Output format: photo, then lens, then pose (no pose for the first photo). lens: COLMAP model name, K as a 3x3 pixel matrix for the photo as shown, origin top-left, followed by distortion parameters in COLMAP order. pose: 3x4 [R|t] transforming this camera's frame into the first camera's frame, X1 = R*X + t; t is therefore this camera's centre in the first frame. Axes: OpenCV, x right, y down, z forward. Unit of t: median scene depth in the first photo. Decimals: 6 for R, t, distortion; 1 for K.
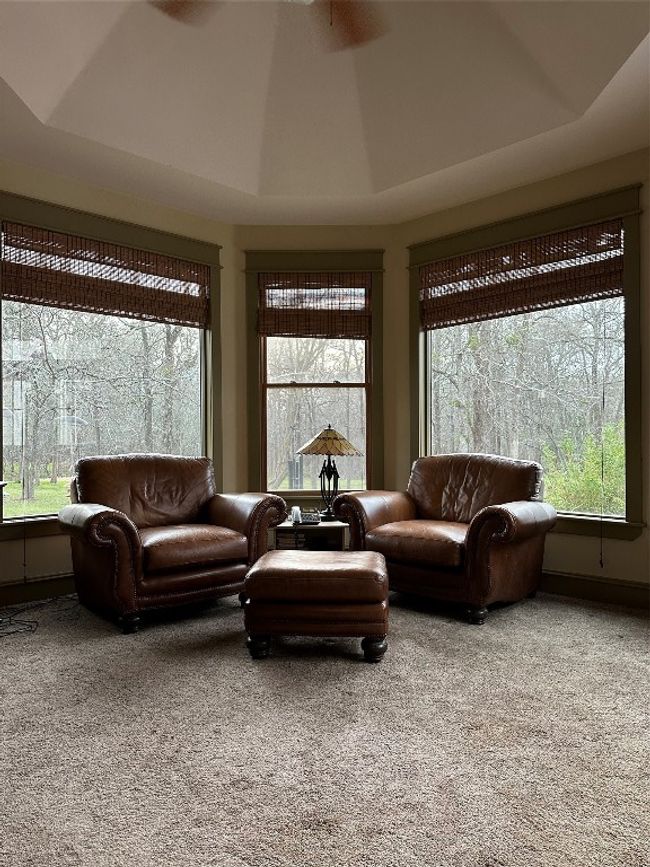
lens RADIAL K [[609.6, 0, 328.4], [0, 609.6, 438.7], [0, 0, 1]] dist [0.102035, -0.147512]
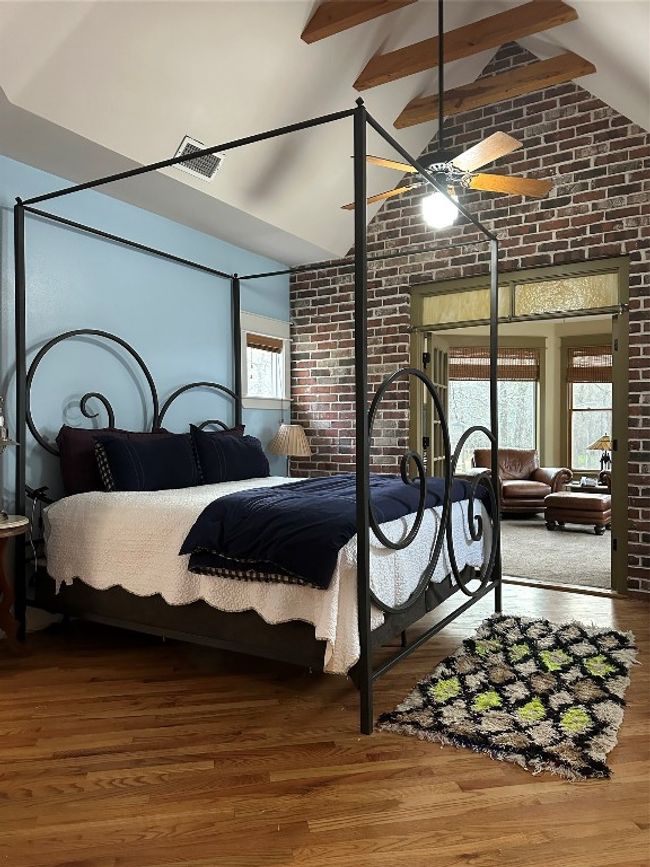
lens RADIAL K [[609.6, 0, 328.4], [0, 609.6, 438.7], [0, 0, 1]] dist [0.102035, -0.147512]
pose [[0.845881, 0.015678, -0.533141, 0.291326], [-0.008441, 0.999836, 0.016011, -0.030215], [0.533305, -0.009043, 0.845875, -1.018102]]
